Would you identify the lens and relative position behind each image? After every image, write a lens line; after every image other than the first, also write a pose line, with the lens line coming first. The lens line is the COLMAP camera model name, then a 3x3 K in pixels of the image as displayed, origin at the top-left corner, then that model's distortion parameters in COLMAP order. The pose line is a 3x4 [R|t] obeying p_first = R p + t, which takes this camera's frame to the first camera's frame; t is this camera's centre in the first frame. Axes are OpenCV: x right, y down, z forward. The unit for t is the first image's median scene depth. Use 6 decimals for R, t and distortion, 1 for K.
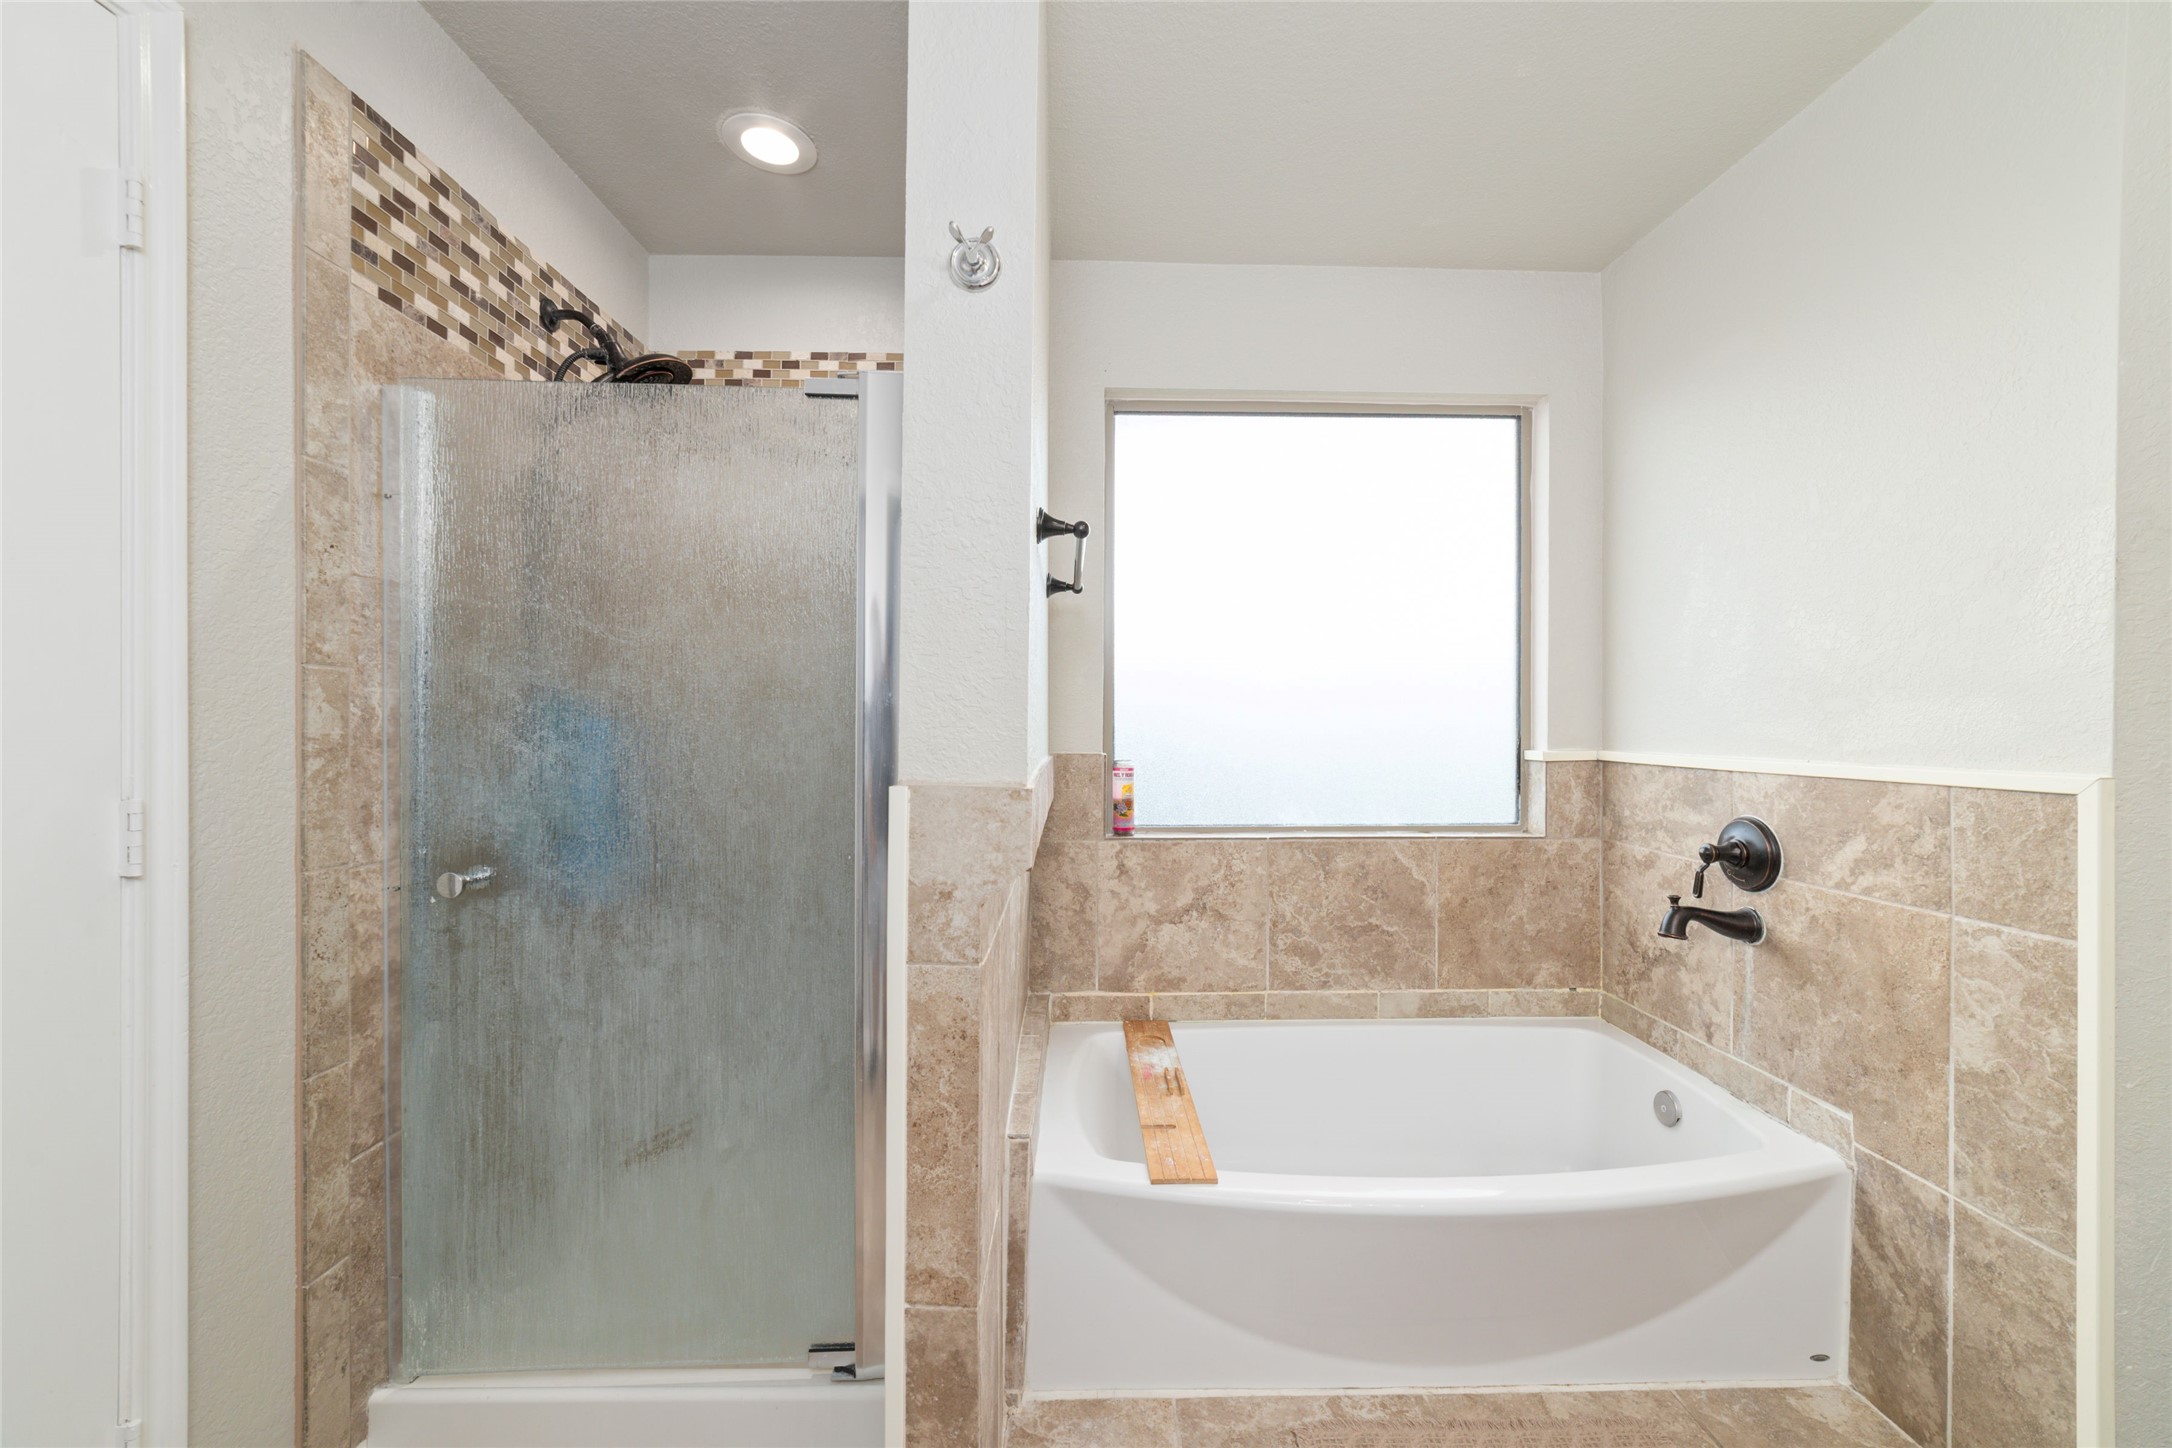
lens RADIAL K [[836.5, 0, 1085.4], [0, 836.5, 723.3], [0, 0, 1]] dist [-0.012495, 0.003849]
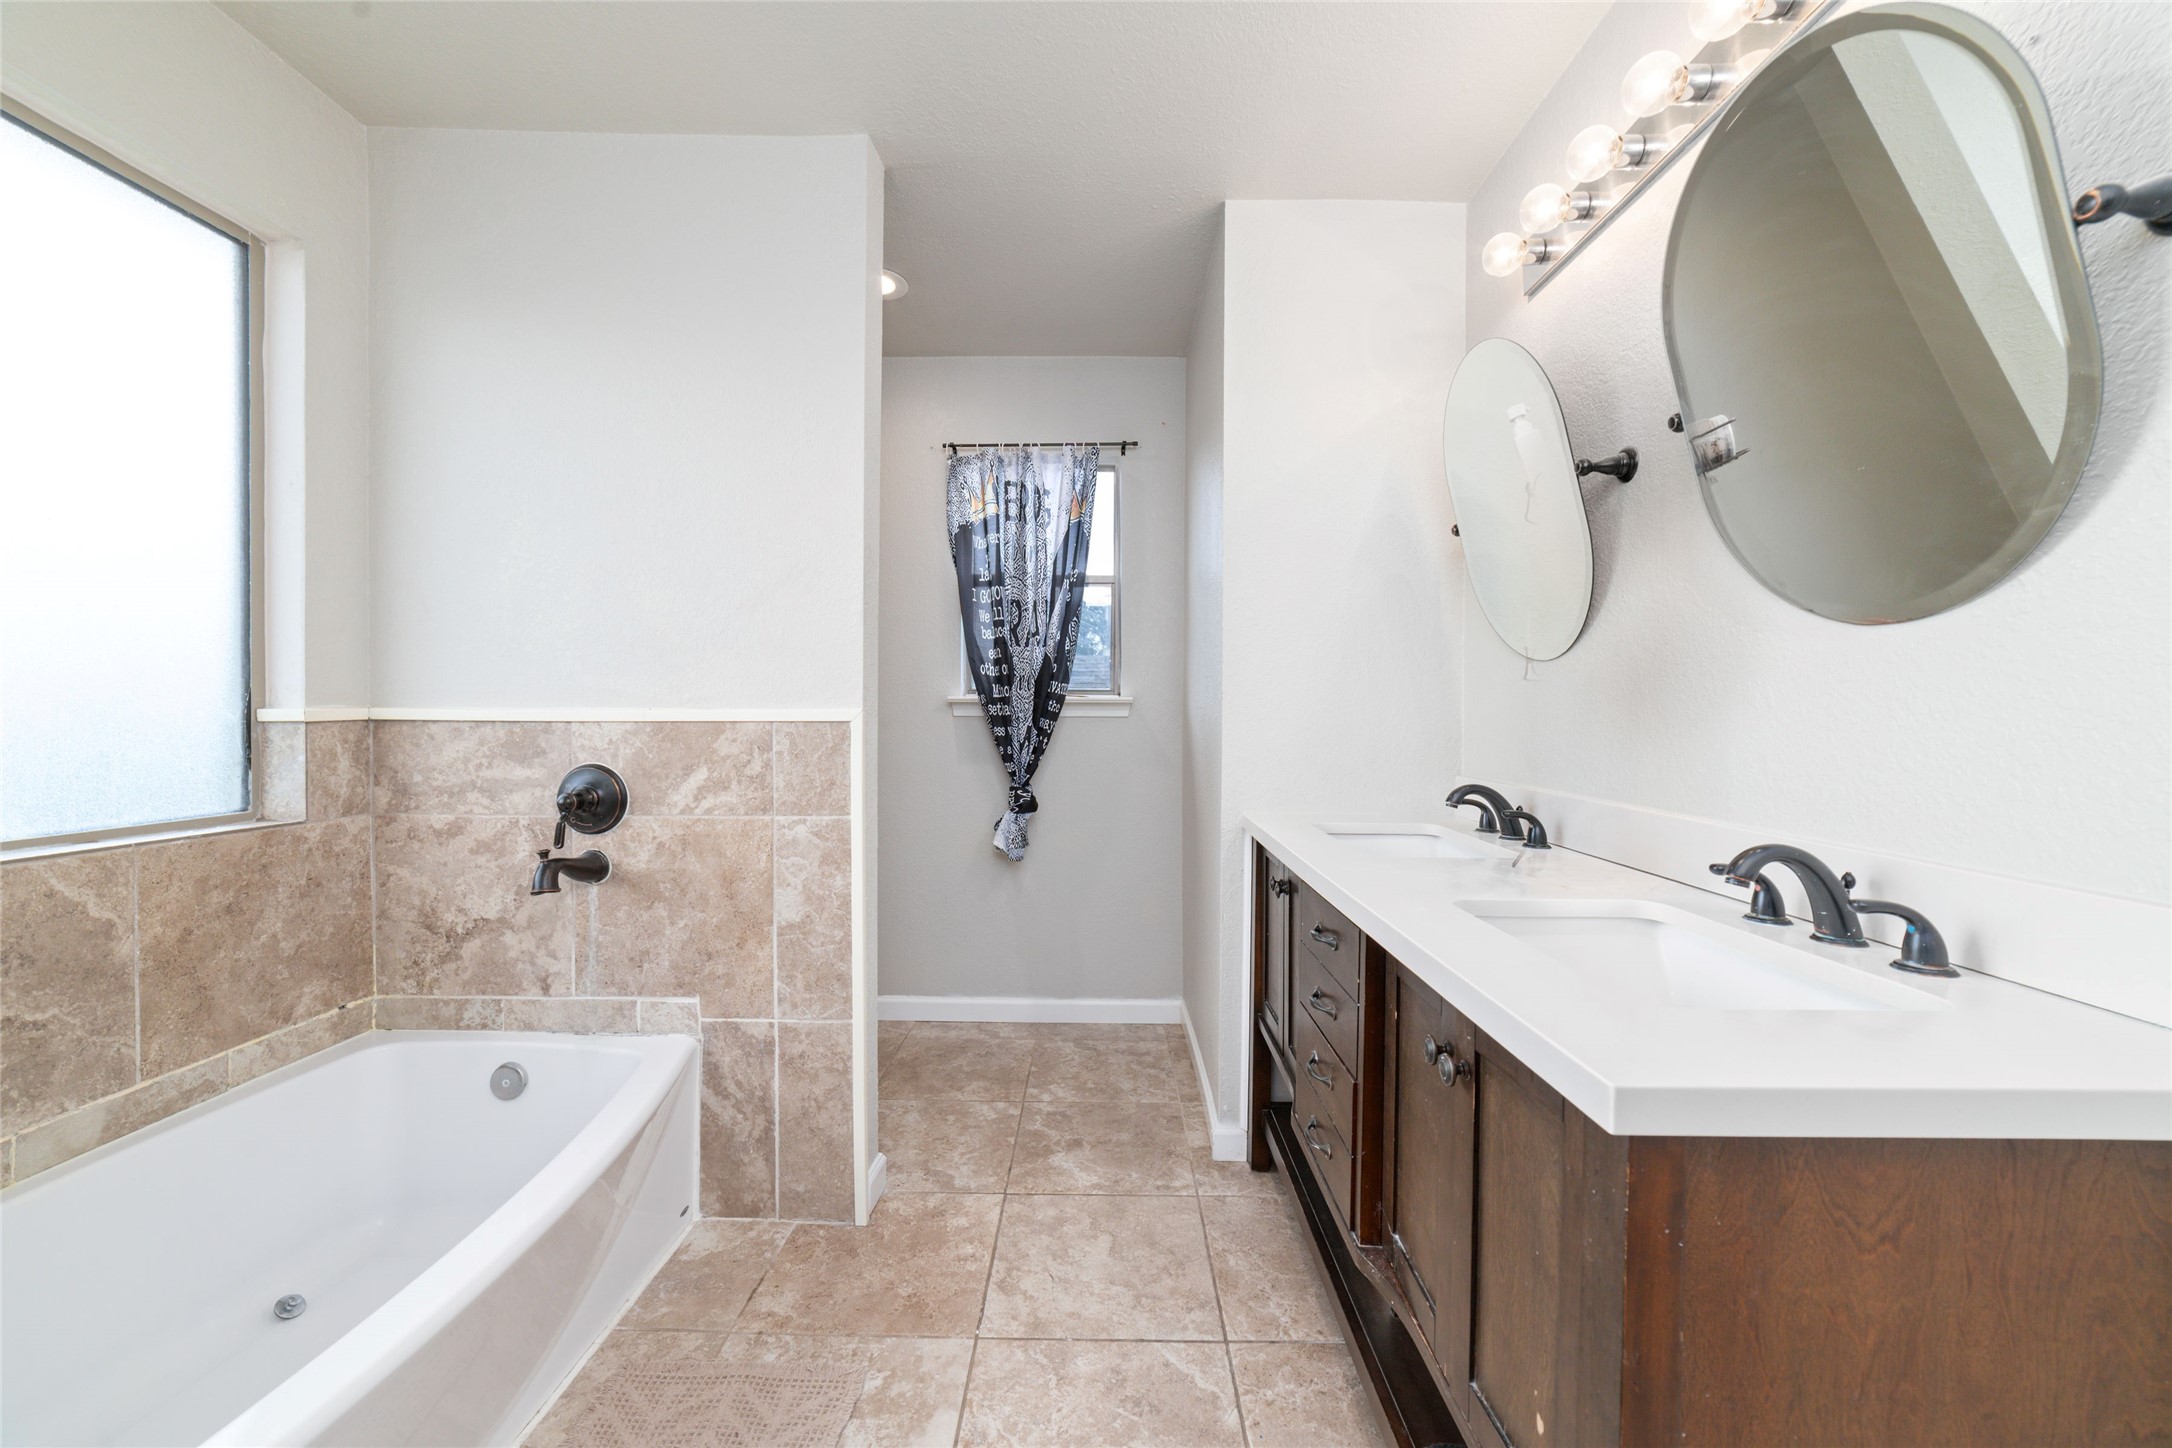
lens RADIAL K [[836.5, 0, 1085.8], [0, 836.5, 719.7], [0, 0, 1]] dist [-0.012495, 0.003849]
pose [[0.027576, -0.008766, 0.999581, -0.238963], [-0.002639, 0.999957, 0.008842, 0.044971], [-0.999616, -0.002882, 0.027551, 0.340646]]
